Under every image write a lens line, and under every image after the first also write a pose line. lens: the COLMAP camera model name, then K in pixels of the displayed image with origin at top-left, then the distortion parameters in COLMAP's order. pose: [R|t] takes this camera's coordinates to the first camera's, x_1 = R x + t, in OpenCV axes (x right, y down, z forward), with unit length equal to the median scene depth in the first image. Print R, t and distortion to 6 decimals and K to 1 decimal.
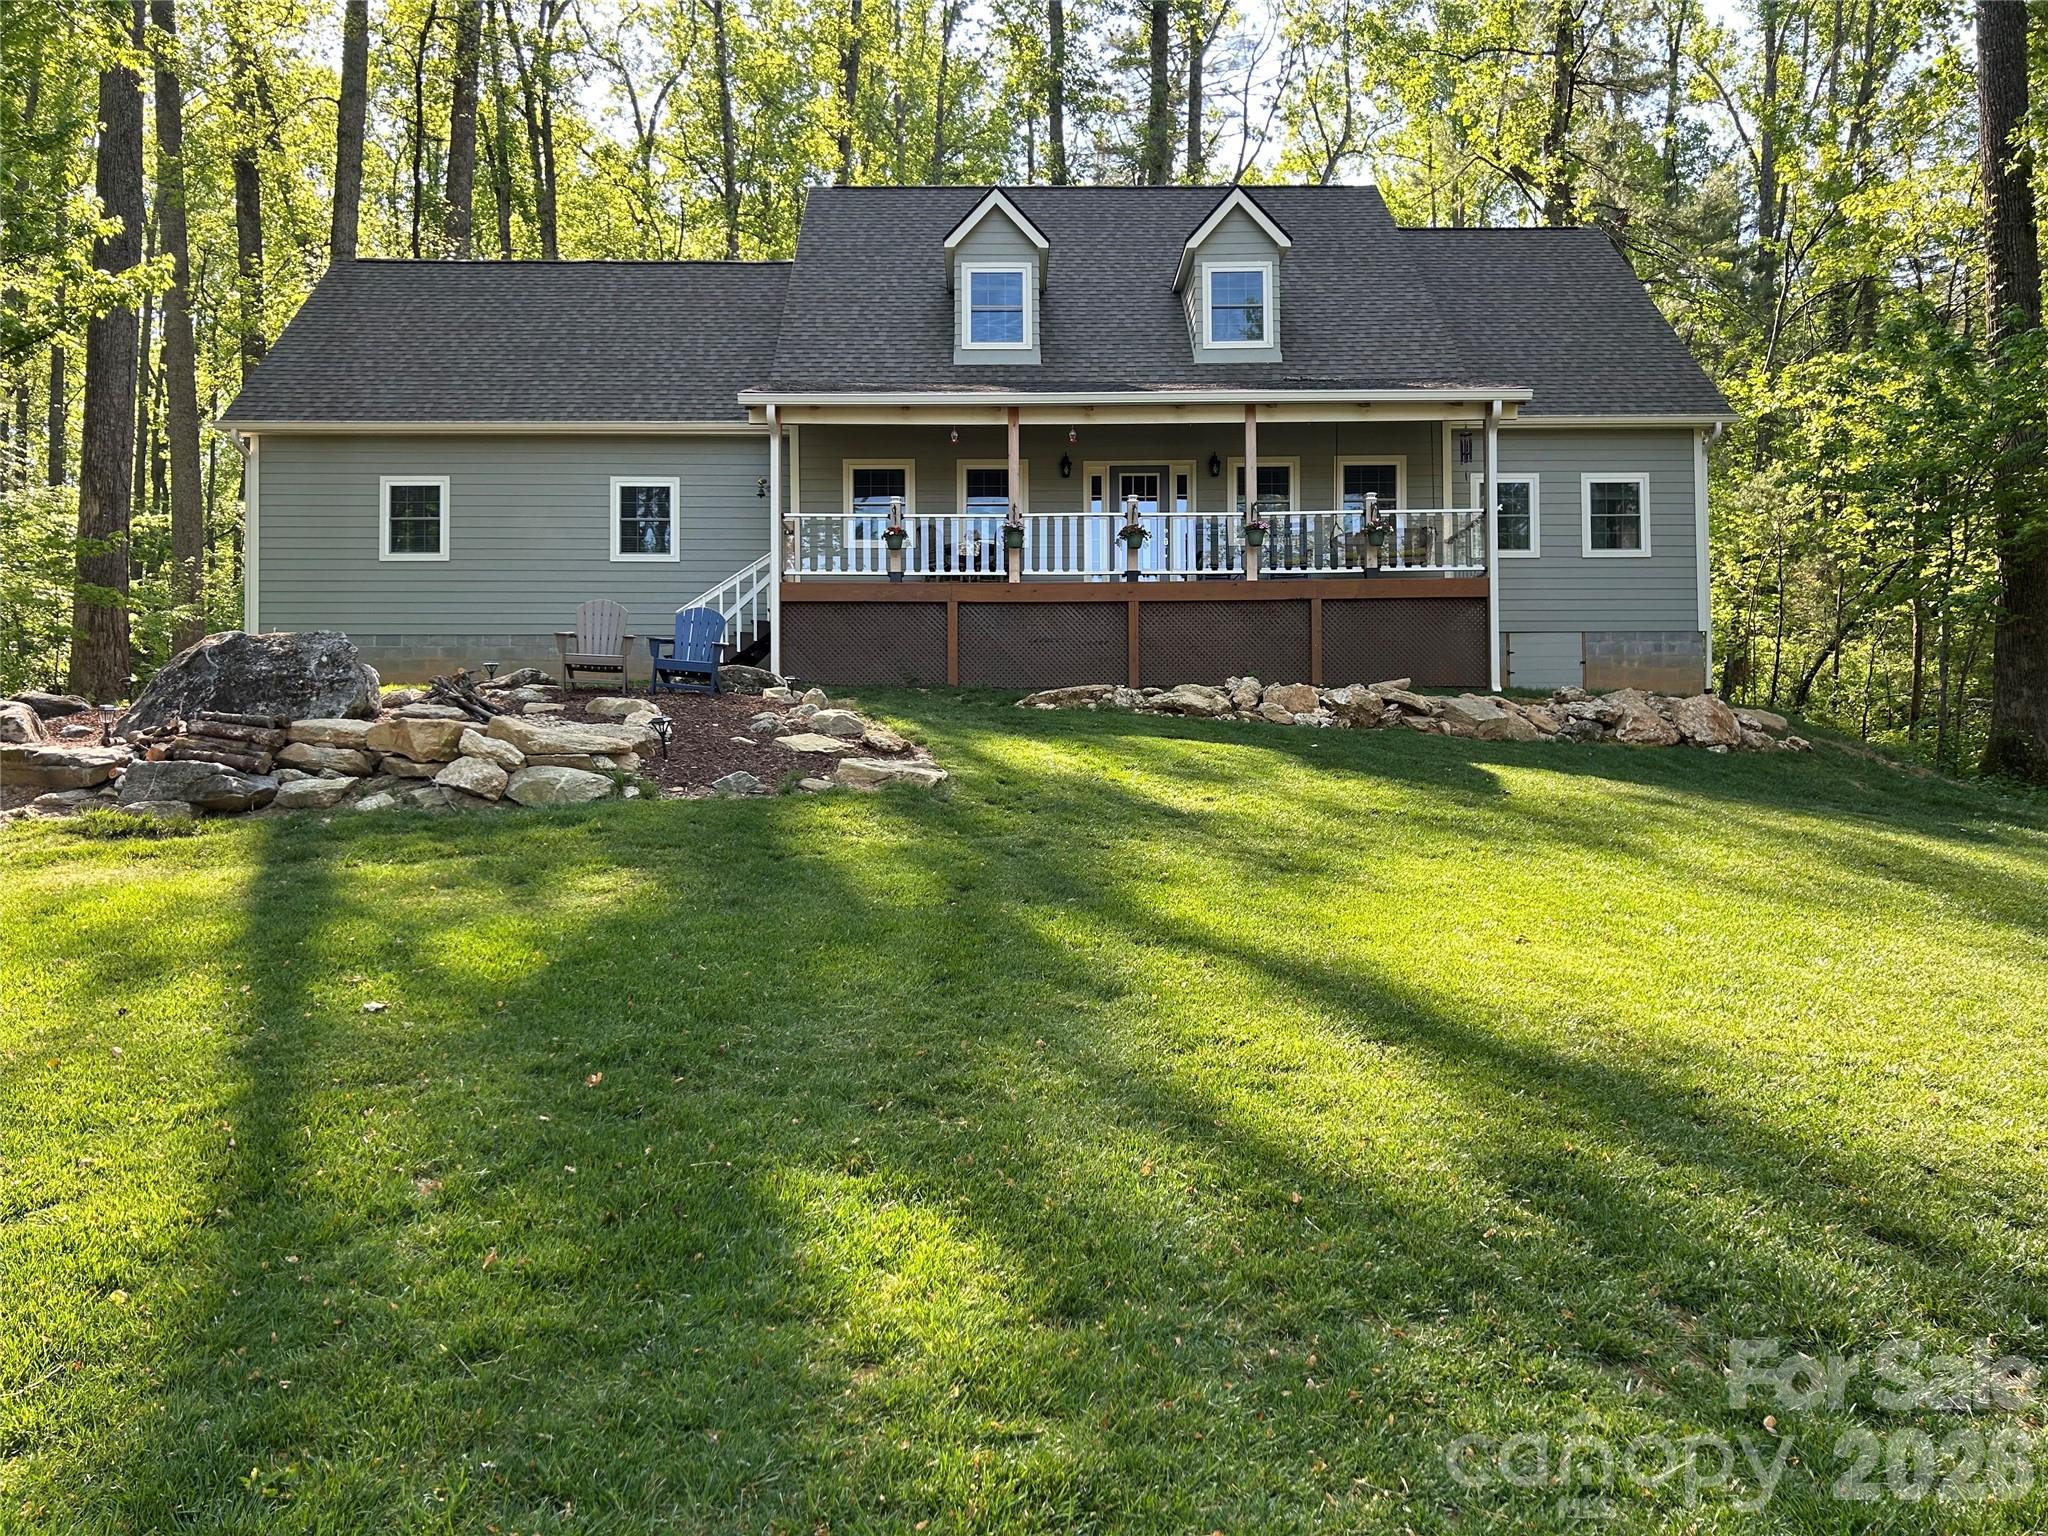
lens RADIAL K [[1579.6, 0, 1024.0], [0, 1579.6, 781.9], [0, 0, 1]] dist [0.050115, -0.044206]
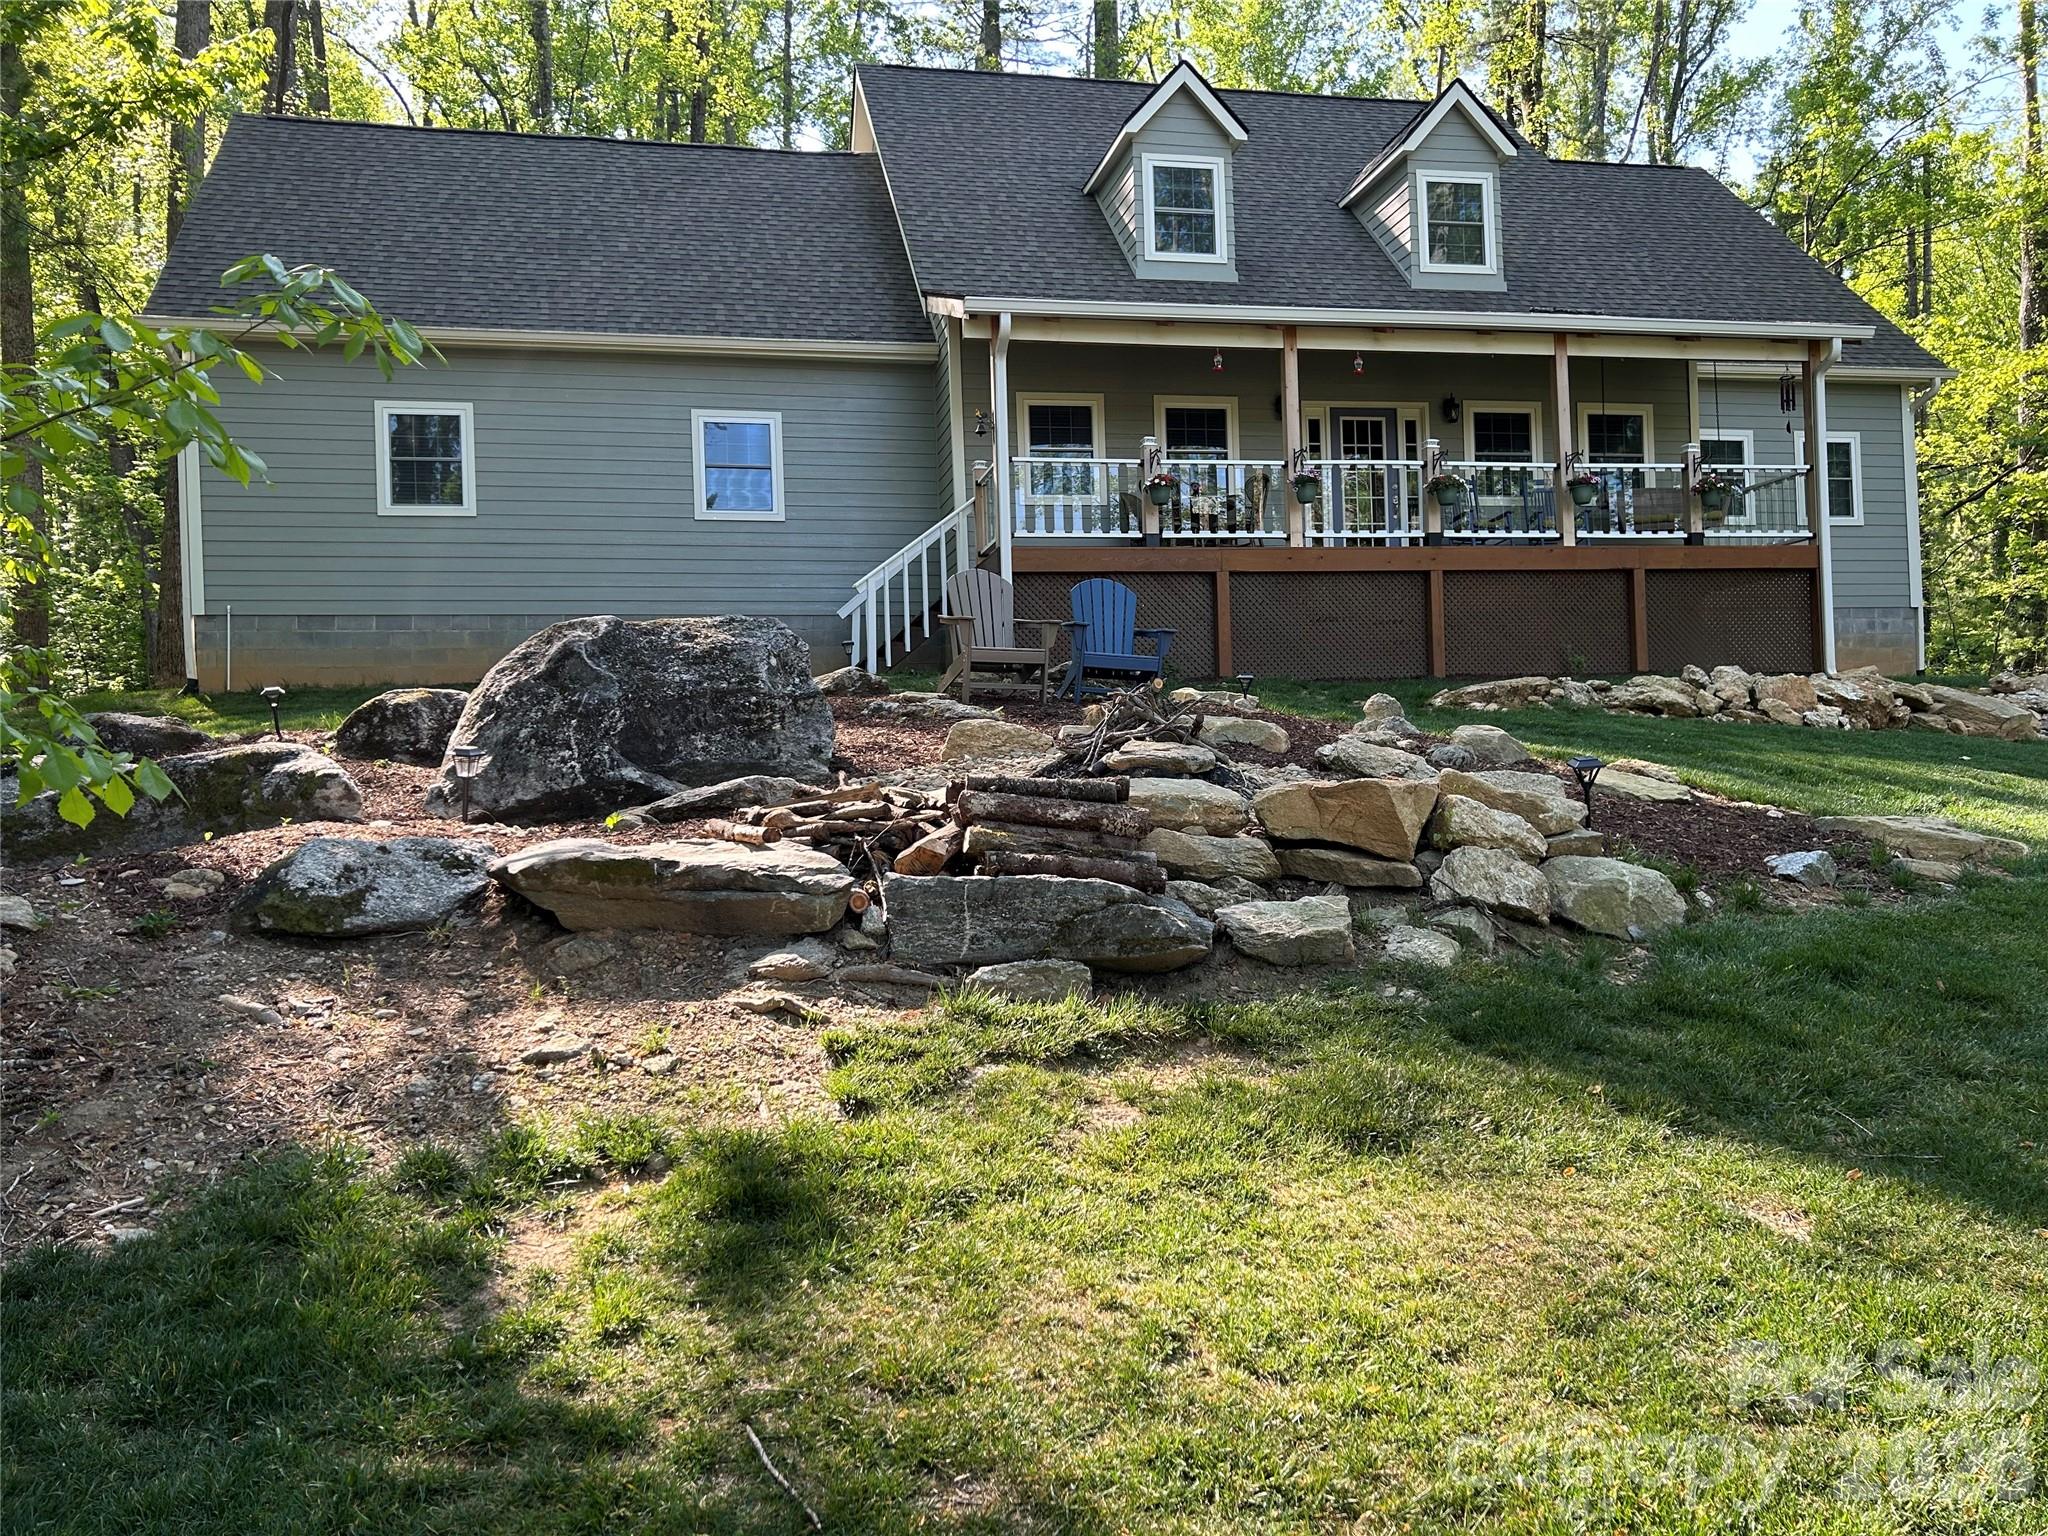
lens RADIAL K [[1579.6, 0, 1014.1], [0, 1579.6, 753.1], [0, 0, 1]] dist [0.050115, -0.044206]
pose [[0.978182, -0.020671, 0.206719, -0.281769], [0.020914, 0.999781, 0.001013, -0.023768], [-0.206694, 0.003333, 0.978400, 0.224676]]
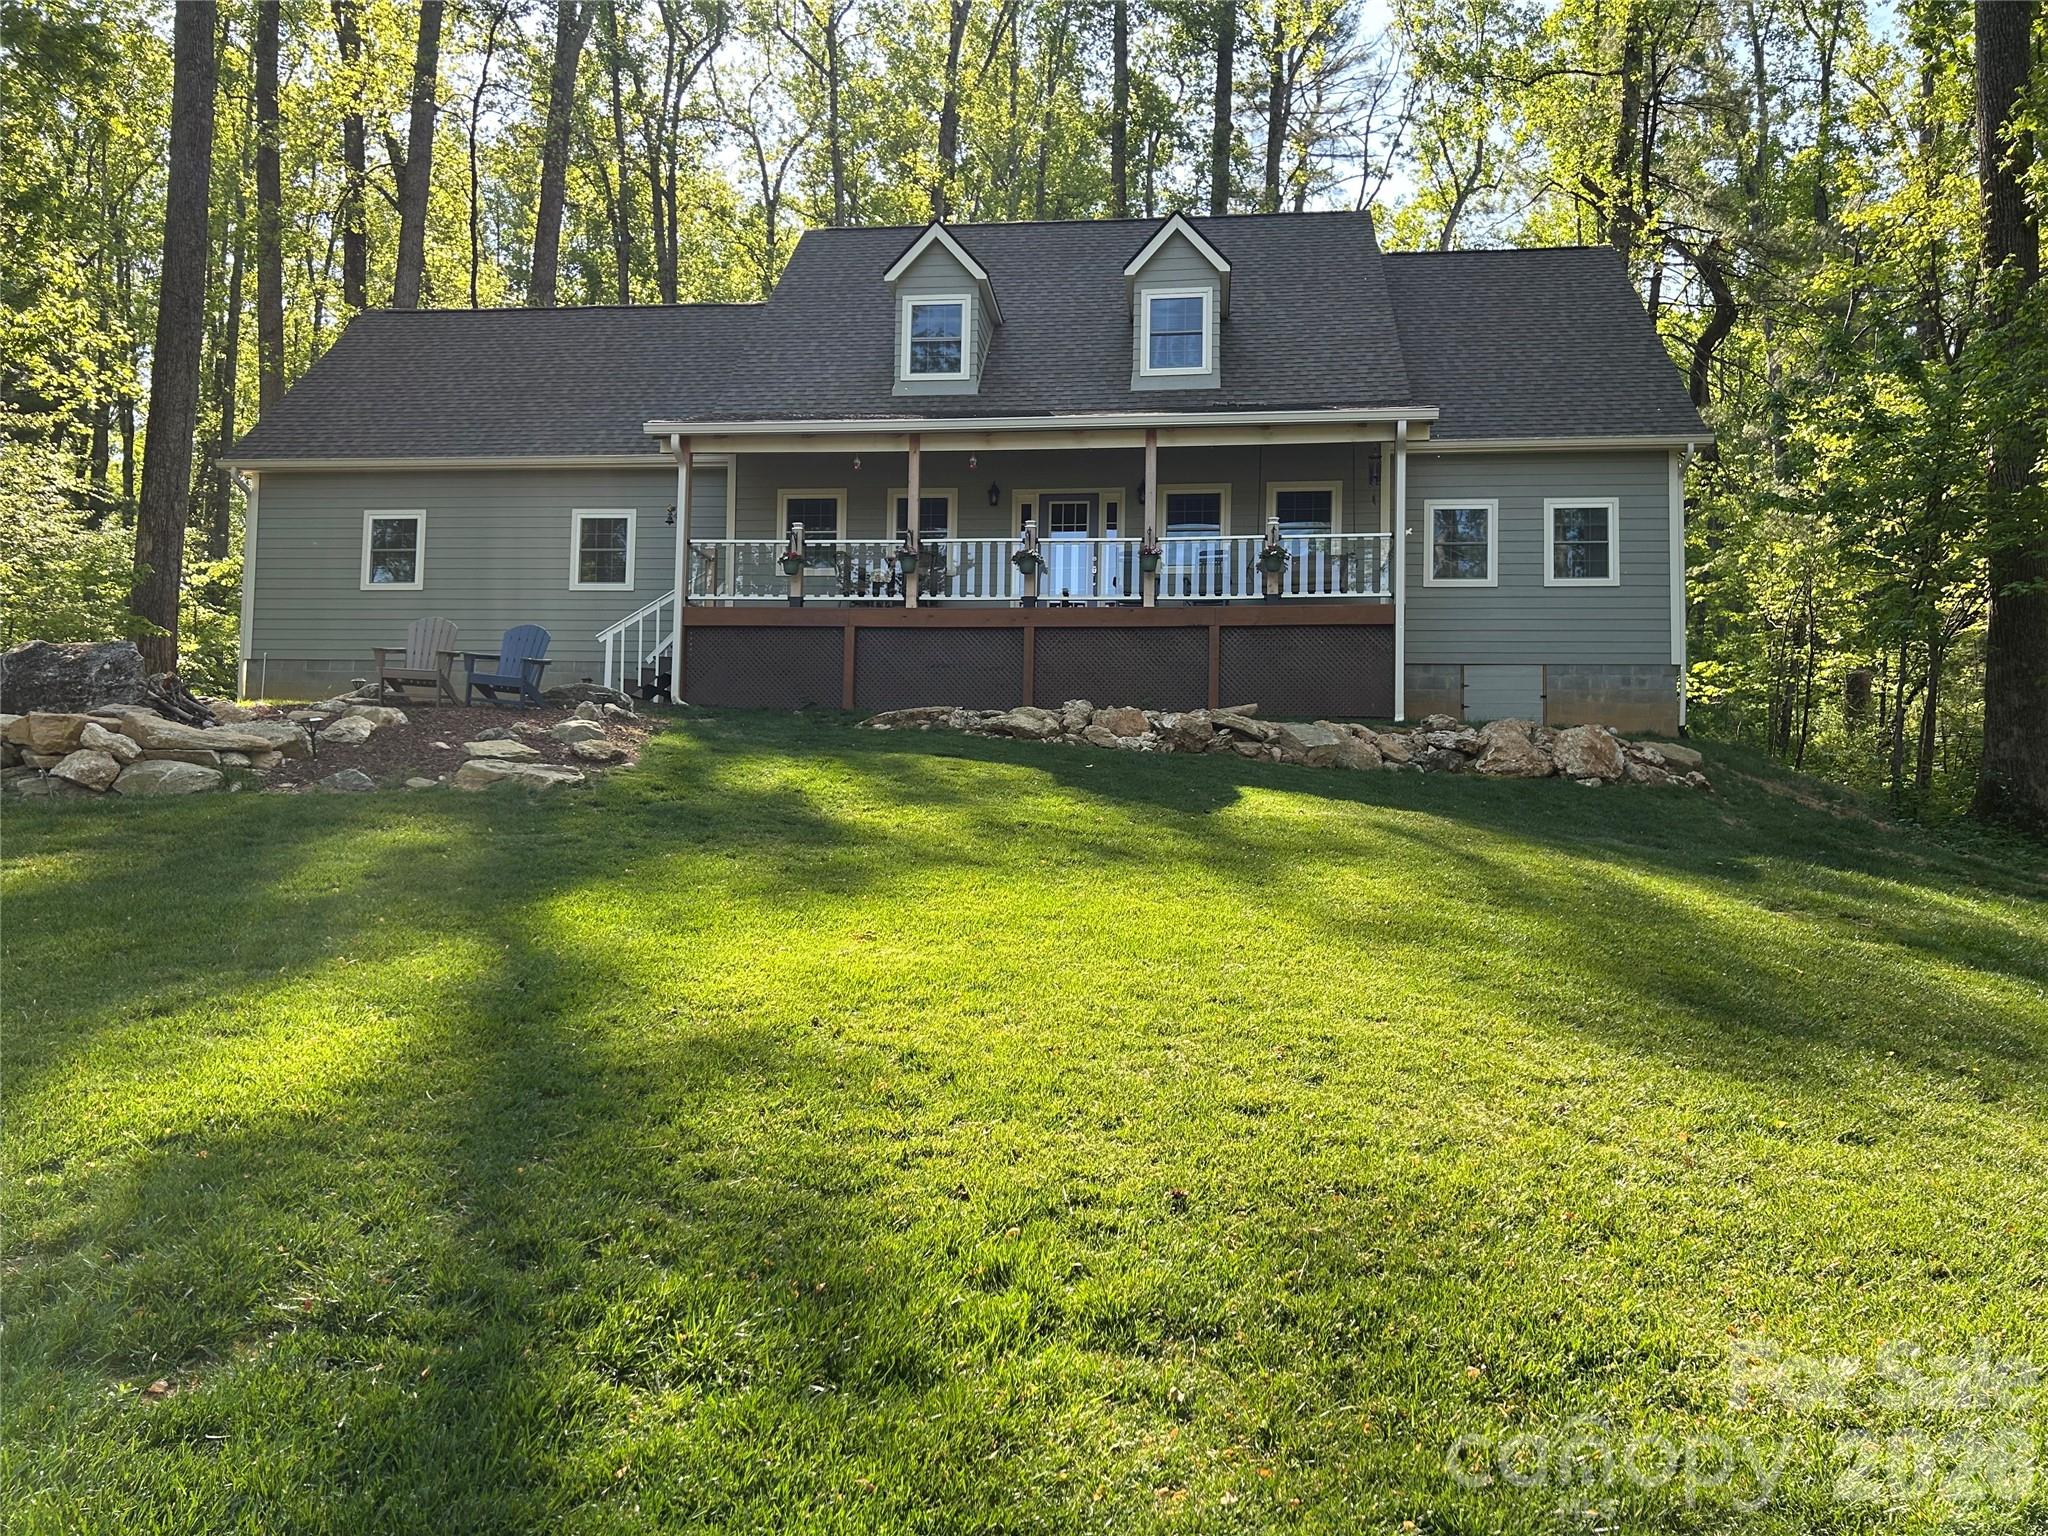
lens RADIAL K [[1579.6, 0, 1023.9], [0, 1579.6, 775.9], [0, 0, 1]] dist [0.050115, -0.044206]
pose [[0.990638, 0.015694, -0.135611, 0.181807], [-0.020417, 0.999230, -0.033503, 0.010837], [0.134980, 0.035958, 0.990196, 0.021576]]
